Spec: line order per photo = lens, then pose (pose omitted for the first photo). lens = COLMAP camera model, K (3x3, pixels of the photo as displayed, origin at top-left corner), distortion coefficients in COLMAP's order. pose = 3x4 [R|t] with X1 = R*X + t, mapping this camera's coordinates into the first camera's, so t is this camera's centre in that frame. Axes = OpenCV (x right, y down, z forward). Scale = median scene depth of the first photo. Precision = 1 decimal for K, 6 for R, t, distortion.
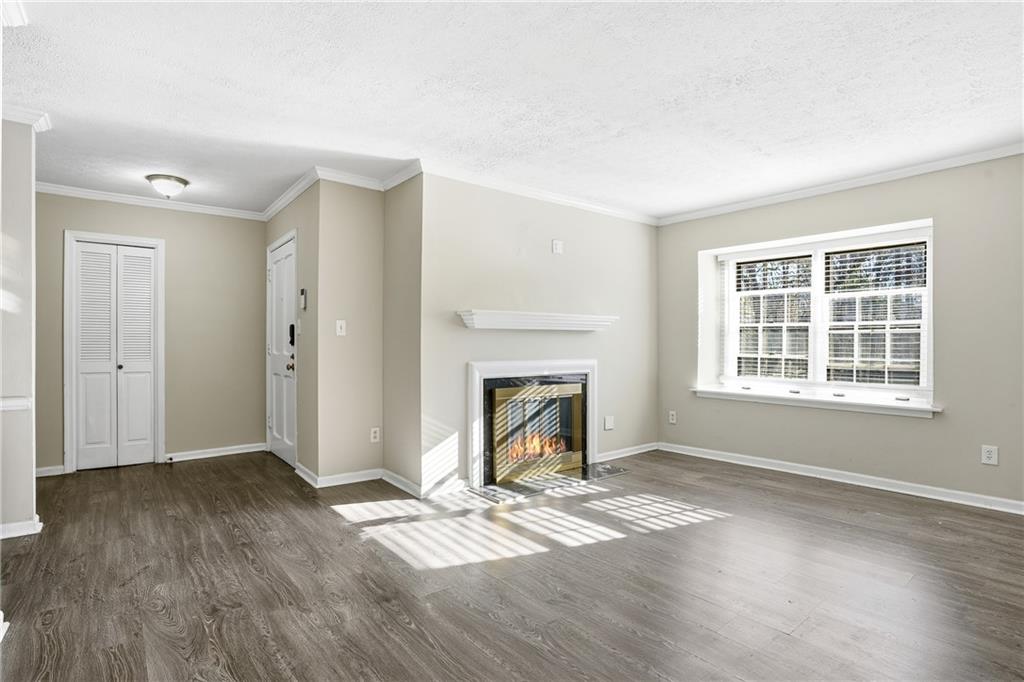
lens RADIAL K [[505.2, 0, 508.9], [0, 505.2, 340.6], [0, 0, 1]] dist [-0.078762, 0.038868]
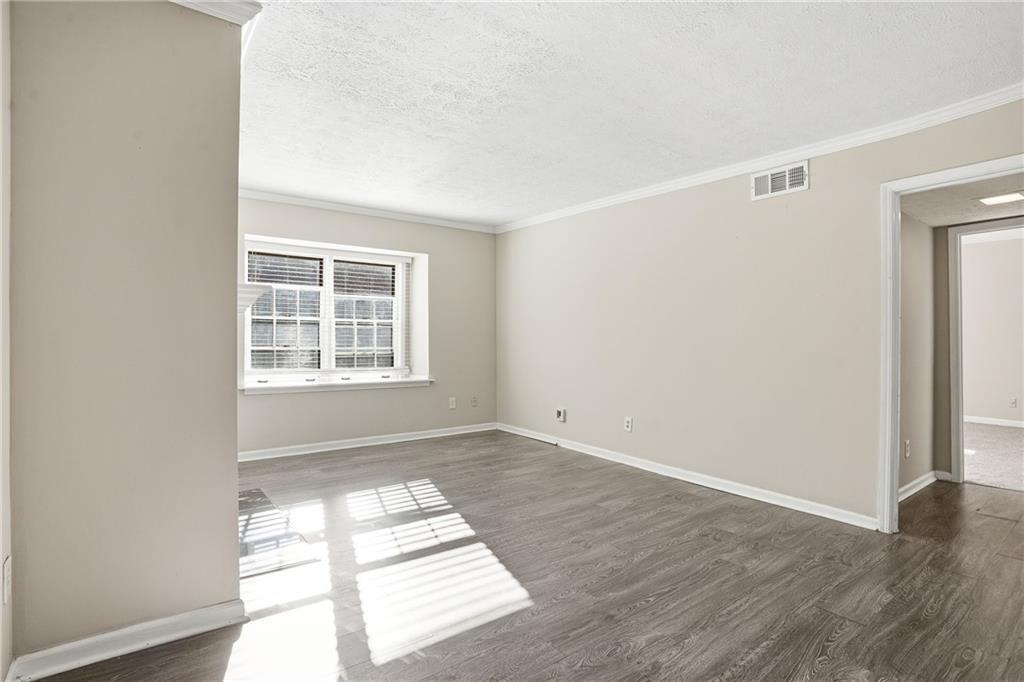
lens RADIAL K [[505.2, 0, 508.9], [0, 505.2, 340.6], [0, 0, 1]] dist [-0.078762, 0.038868]
pose [[0.045173, -0.010149, 0.998928, -0.654057], [-0.011307, 0.999879, 0.010670, -0.001381], [-0.998915, -0.011777, 0.045053, 0.640820]]
